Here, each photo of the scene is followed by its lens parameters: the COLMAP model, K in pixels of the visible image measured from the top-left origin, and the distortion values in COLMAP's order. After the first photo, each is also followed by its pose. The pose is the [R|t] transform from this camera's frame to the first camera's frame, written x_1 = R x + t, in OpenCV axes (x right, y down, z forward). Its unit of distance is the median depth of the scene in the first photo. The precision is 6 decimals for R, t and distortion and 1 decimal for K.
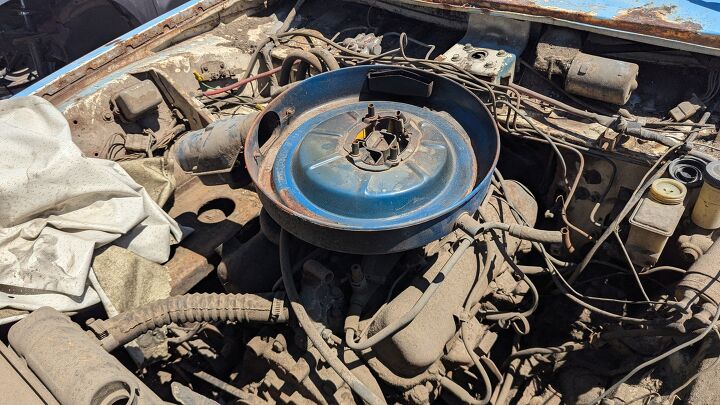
lens RADIAL K [[518.2, 0, 360.0], [0, 518.2, 202.5], [0, 0, 1]] dist [0.066451, -0.066860]
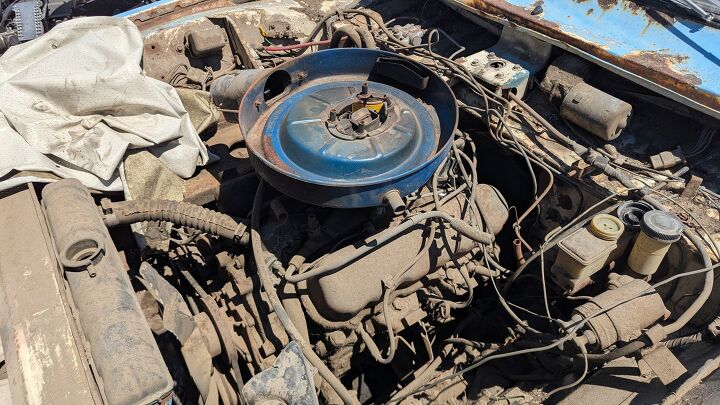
lens RADIAL K [[518.2, 0, 360.0], [0, 518.2, 202.5], [0, 0, 1]] dist [0.066451, -0.066860]
pose [[0.946246, 0.265347, -0.184957, 0.256995], [-0.259962, 0.964150, 0.053239, 0.003351], [0.192454, -0.002295, 0.981303, -0.103536]]
